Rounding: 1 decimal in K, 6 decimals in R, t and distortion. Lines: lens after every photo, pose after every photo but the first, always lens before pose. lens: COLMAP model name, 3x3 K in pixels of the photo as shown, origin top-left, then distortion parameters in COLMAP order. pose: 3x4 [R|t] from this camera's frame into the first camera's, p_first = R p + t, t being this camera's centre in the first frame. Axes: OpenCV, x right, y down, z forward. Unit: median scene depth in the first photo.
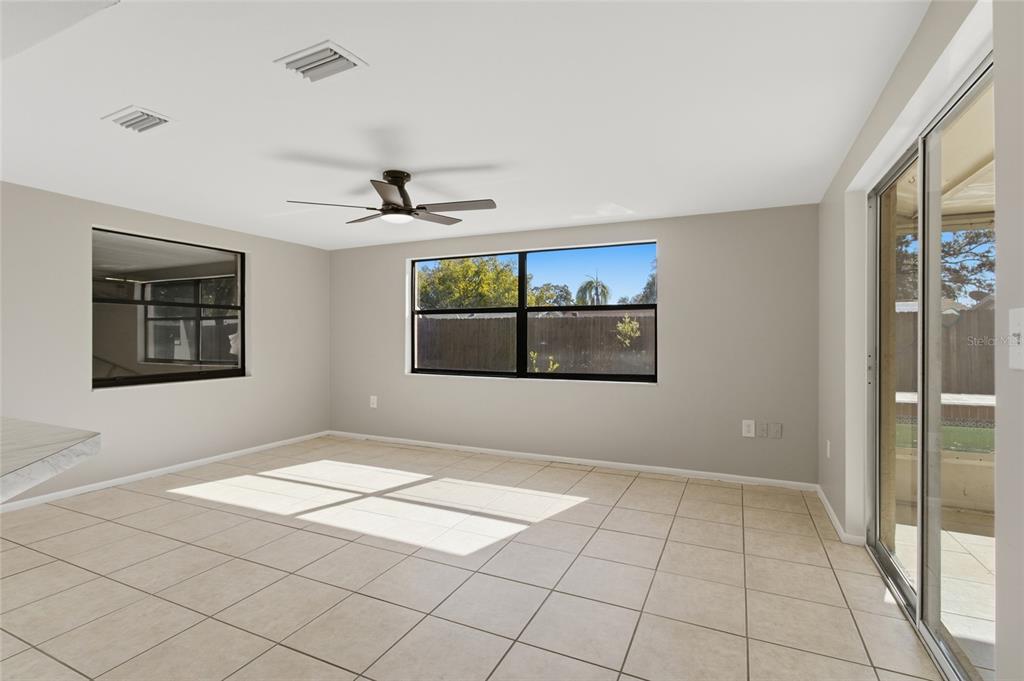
lens RADIAL K [[483.2, 0, 518.5], [0, 483.2, 343.5], [0, 0, 1]] dist [-0.028048, 0.019720]
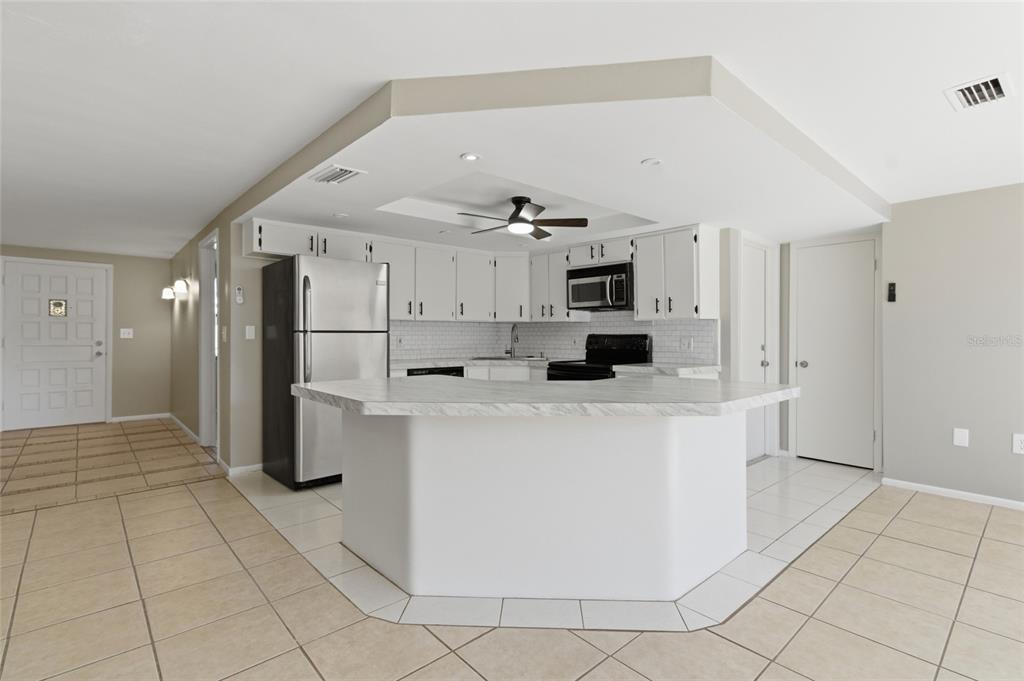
lens RADIAL K [[488.0, 0, 528.1], [0, 488.0, 335.7], [0, 0, 1]] dist [0.000120, 0.000071]
pose [[-0.387328, -0.003670, -0.921934, 0.178047], [-0.019703, 0.999797, 0.004298, -0.000058], [0.921731, 0.019830, -0.387322, 0.271373]]
